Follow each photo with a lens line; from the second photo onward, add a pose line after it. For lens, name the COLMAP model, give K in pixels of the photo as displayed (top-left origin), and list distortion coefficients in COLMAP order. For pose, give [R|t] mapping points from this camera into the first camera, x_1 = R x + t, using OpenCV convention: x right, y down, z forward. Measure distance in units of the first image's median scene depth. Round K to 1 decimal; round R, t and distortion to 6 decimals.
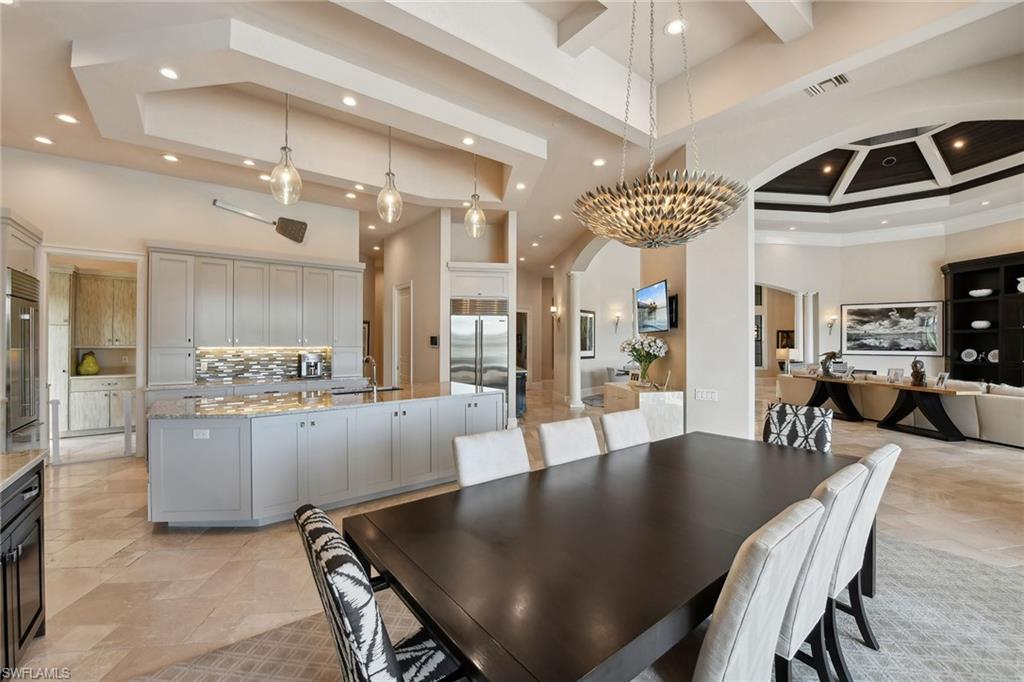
lens RADIAL K [[421.6, 0, 518.7], [0, 421.6, 341.1], [0, 0, 1]] dist [-0.016735, 0.000050]
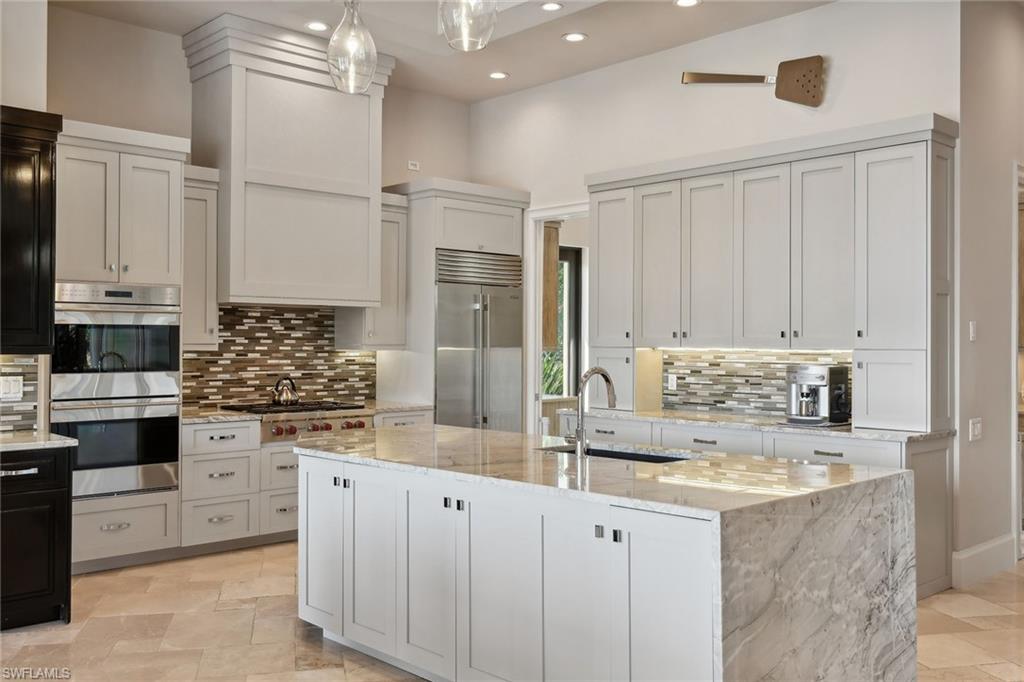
lens RADIAL K [[927.8, 0, 511.0], [0, 927.8, 335.9], [0, 0, 1]] dist [0.003742, 0.001763]
pose [[0.090743, -0.007820, -0.995844, 0.403201], [0.000769, 0.999969, -0.007783, 0.007905], [0.995874, -0.000060, 0.090746, 0.615567]]
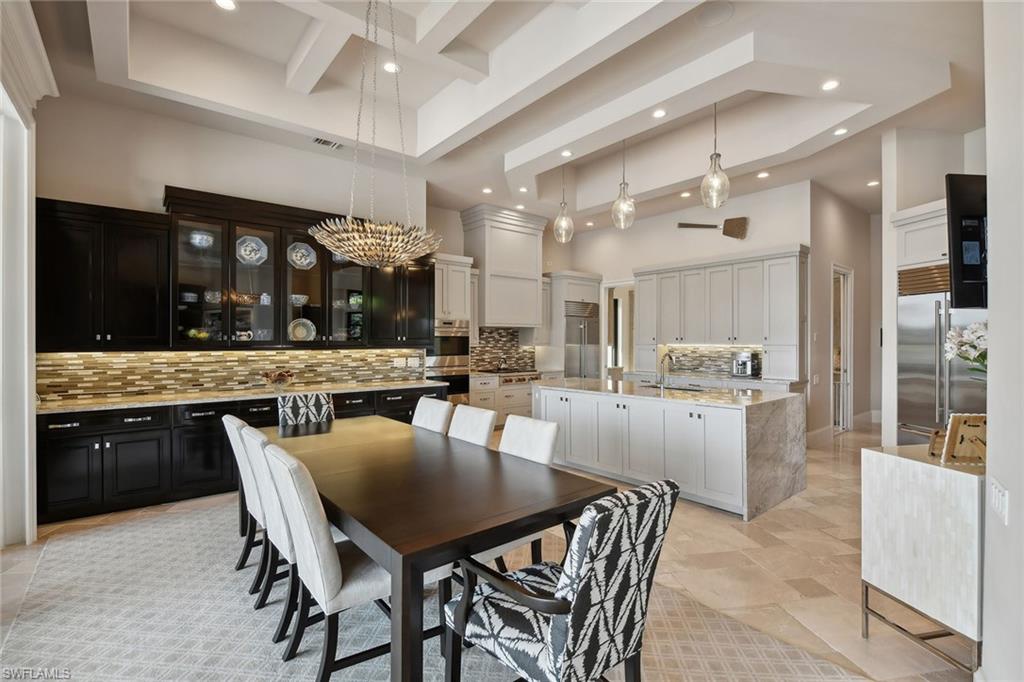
lens RADIAL K [[466.0, 0, 512.0], [0, 466.0, 341.0], [0, 0, 1]] dist [-0.009766, -0.000112]
pose [[0.027284, -0.000635, -0.999628, 0.566023], [0.005308, 0.999986, -0.000490, 0.002455], [0.999614, -0.005293, 0.027287, 0.436658]]
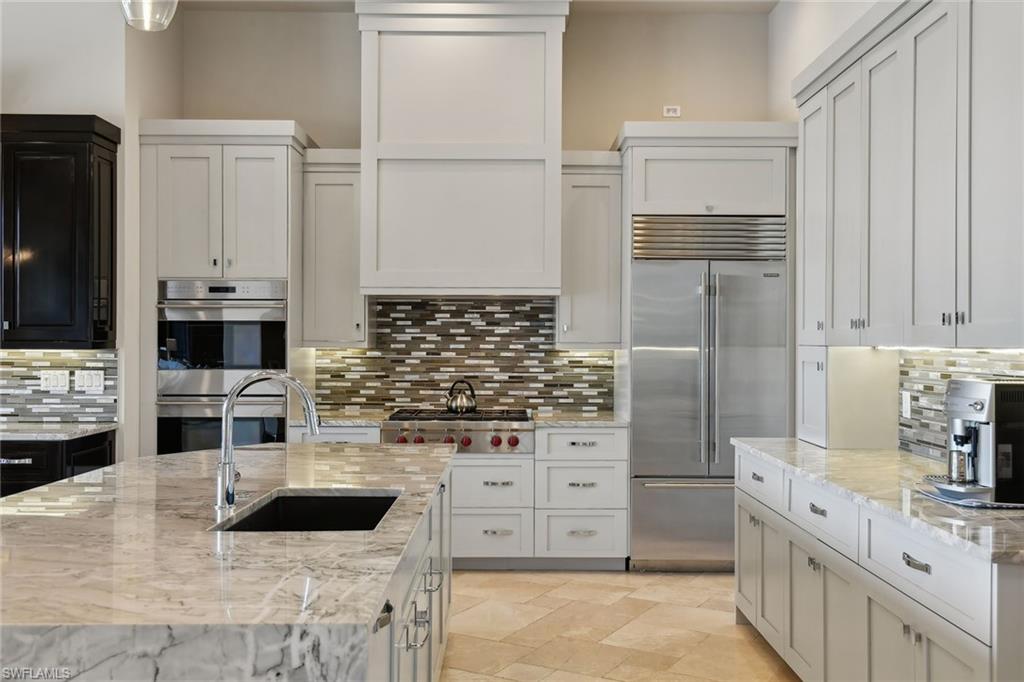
lens RADIAL K [[970.8, 0, 512.2], [0, 970.8, 337.9], [0, 0, 1]] dist [0.017028, 0.013481]
pose [[-0.612826, -0.007197, -0.790185, 0.029671], [-0.000999, 0.999965, -0.008333, 0.013565], [0.790217, -0.004317, -0.612811, 1.109710]]
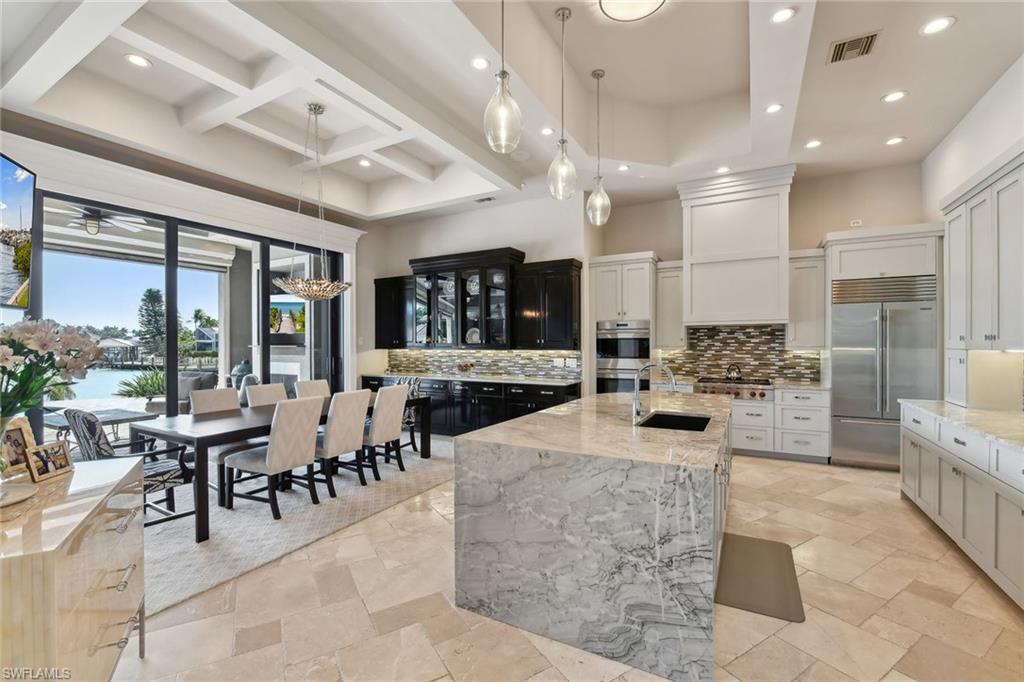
lens RADIAL K [[430.7, 0, 516.9], [0, 430.7, 345.1], [0, 0, 1]] dist [-0.003365, -0.007684]
pose [[-0.917920, 0.002921, -0.396754, 0.076461], [0.003770, 0.999992, -0.001359, 0.006022], [0.396747, -0.002744, -0.917924, 1.128336]]
